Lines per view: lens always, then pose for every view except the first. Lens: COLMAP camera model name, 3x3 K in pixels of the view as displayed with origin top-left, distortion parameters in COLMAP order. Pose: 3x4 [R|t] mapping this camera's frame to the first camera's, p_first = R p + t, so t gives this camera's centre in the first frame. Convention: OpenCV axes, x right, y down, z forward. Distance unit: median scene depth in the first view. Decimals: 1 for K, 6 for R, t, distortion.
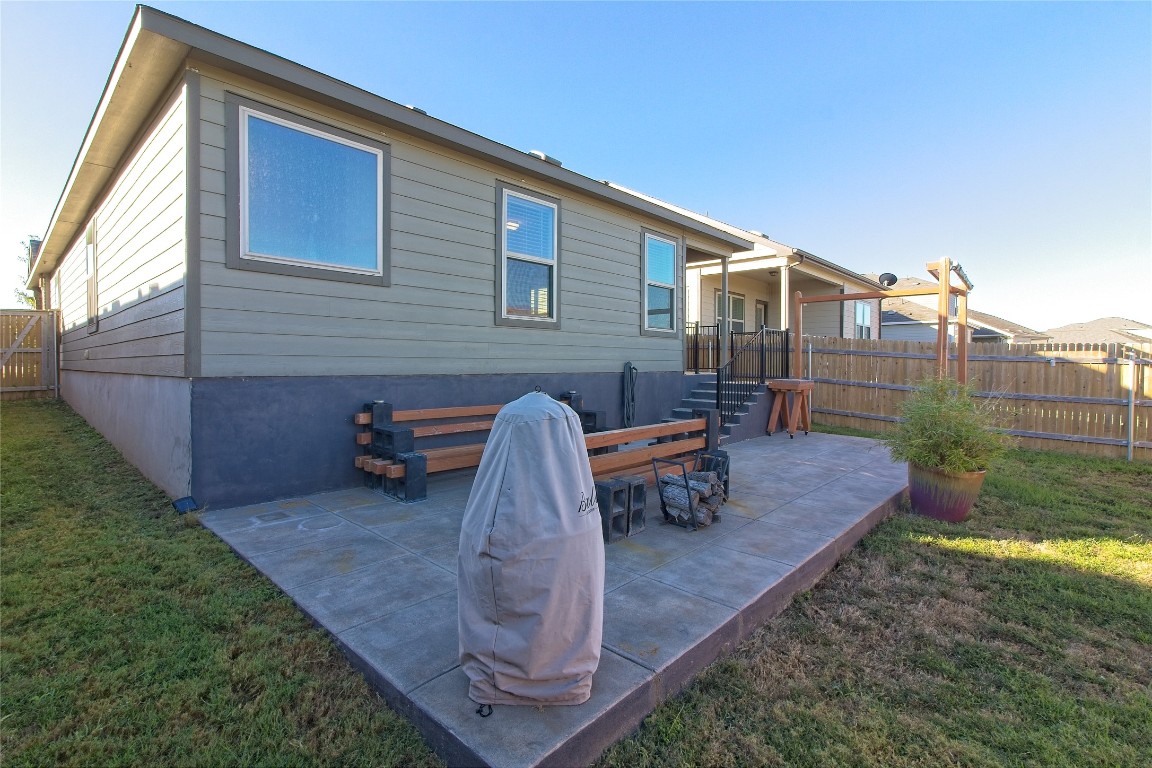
lens RADIAL K [[532.9, 0, 576.3], [0, 532.9, 375.5], [0, 0, 1]] dist [0.003383, 0.001919]
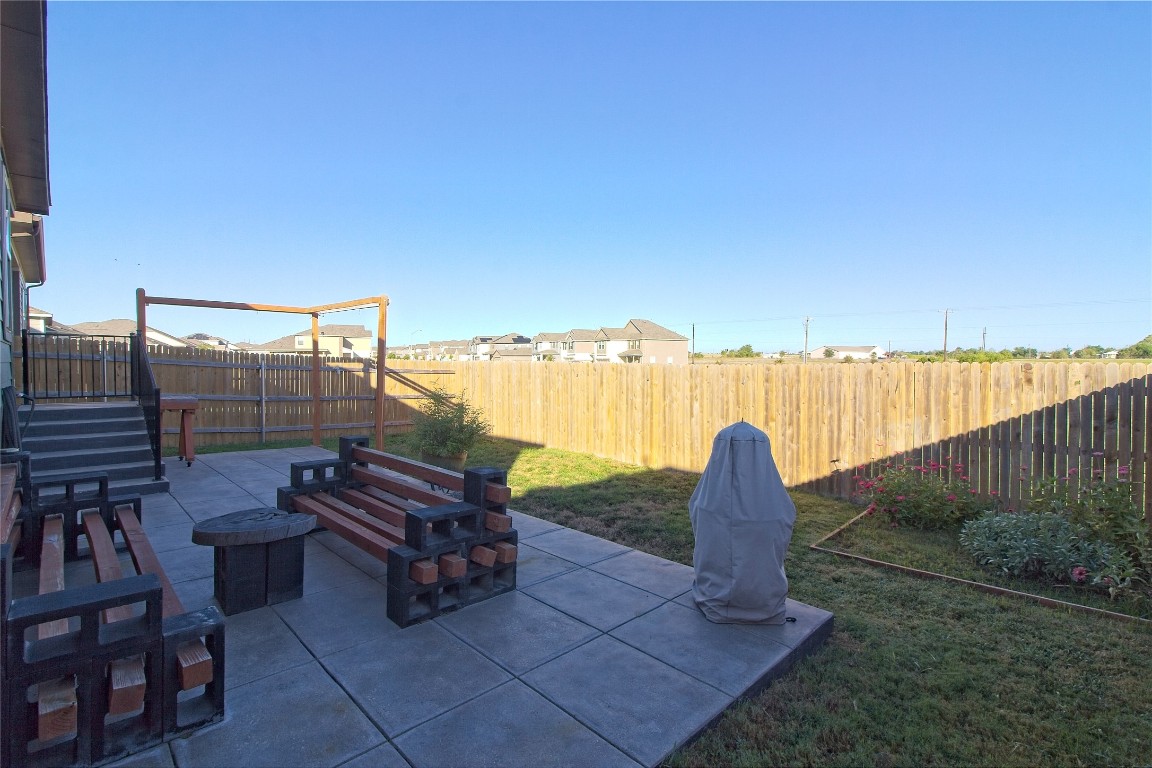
lens RADIAL K [[532.9, 0, 556.9], [0, 532.9, 362.3], [0, 0, 1]] dist [0.003383, 0.001919]
pose [[0.074386, -0.008740, 0.997191, -0.426701], [0.021467, 0.999744, 0.007161, -0.046075], [-0.996998, 0.020874, 0.074555, 0.361275]]
